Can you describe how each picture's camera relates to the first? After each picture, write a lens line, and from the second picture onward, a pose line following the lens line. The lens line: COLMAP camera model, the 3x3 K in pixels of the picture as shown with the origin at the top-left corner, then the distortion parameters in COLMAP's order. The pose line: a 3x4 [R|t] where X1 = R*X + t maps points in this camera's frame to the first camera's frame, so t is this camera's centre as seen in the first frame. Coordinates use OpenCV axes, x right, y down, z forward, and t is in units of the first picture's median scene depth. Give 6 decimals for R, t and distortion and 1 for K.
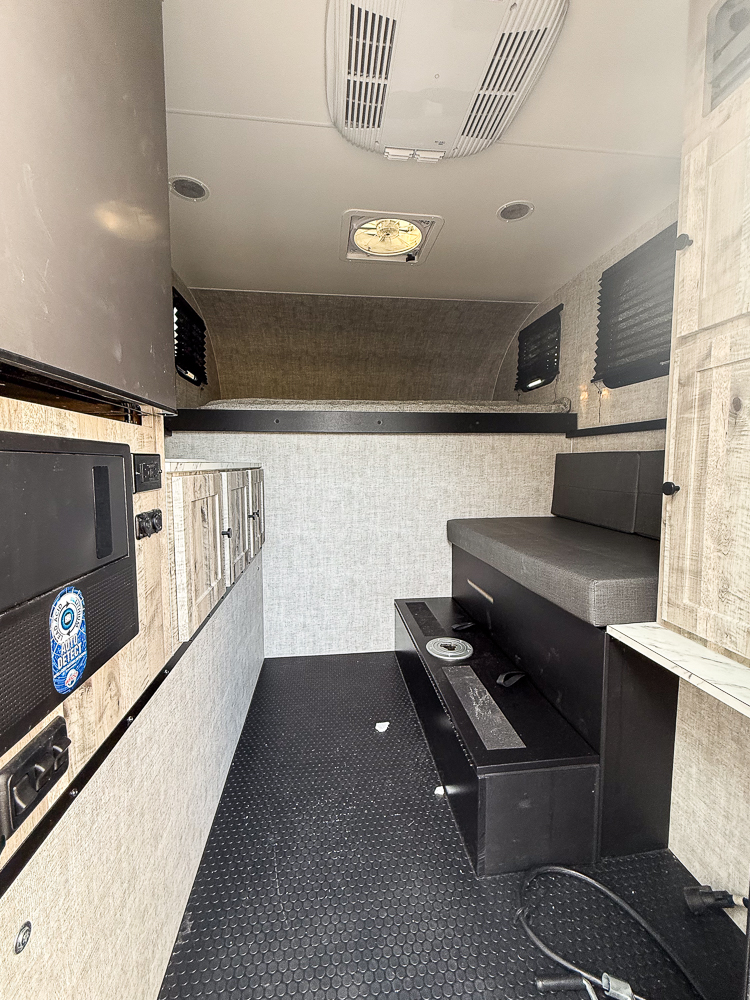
lens RADIAL K [[422.2, 0, 375.0], [0, 422.2, 500.0], [0, 0, 1]] dist [0.016386, 0.000132]
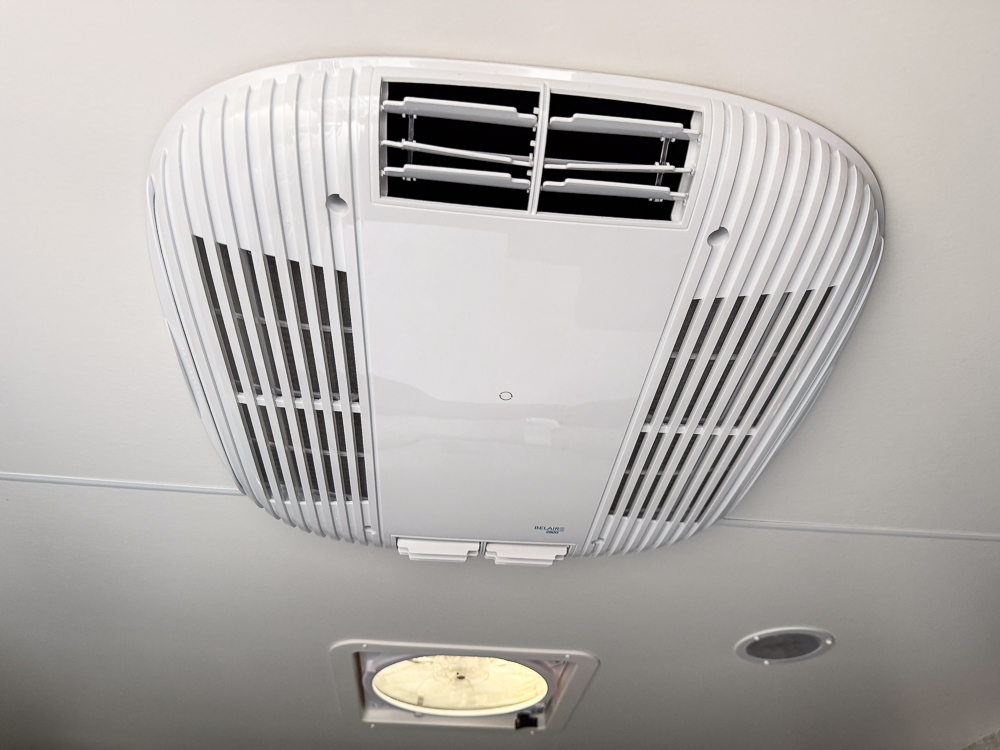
lens RADIAL K [[709.6, 0, 500.0], [0, 709.6, 375.0], [0, 0, 1]] dist [0.052394, -0.003611]
pose [[0.999626, -0.007327, -0.026365, 0.130557], [-0.014128, 0.686947, -0.726570, -0.512261], [0.023435, 0.726670, 0.686587, 0.523087]]
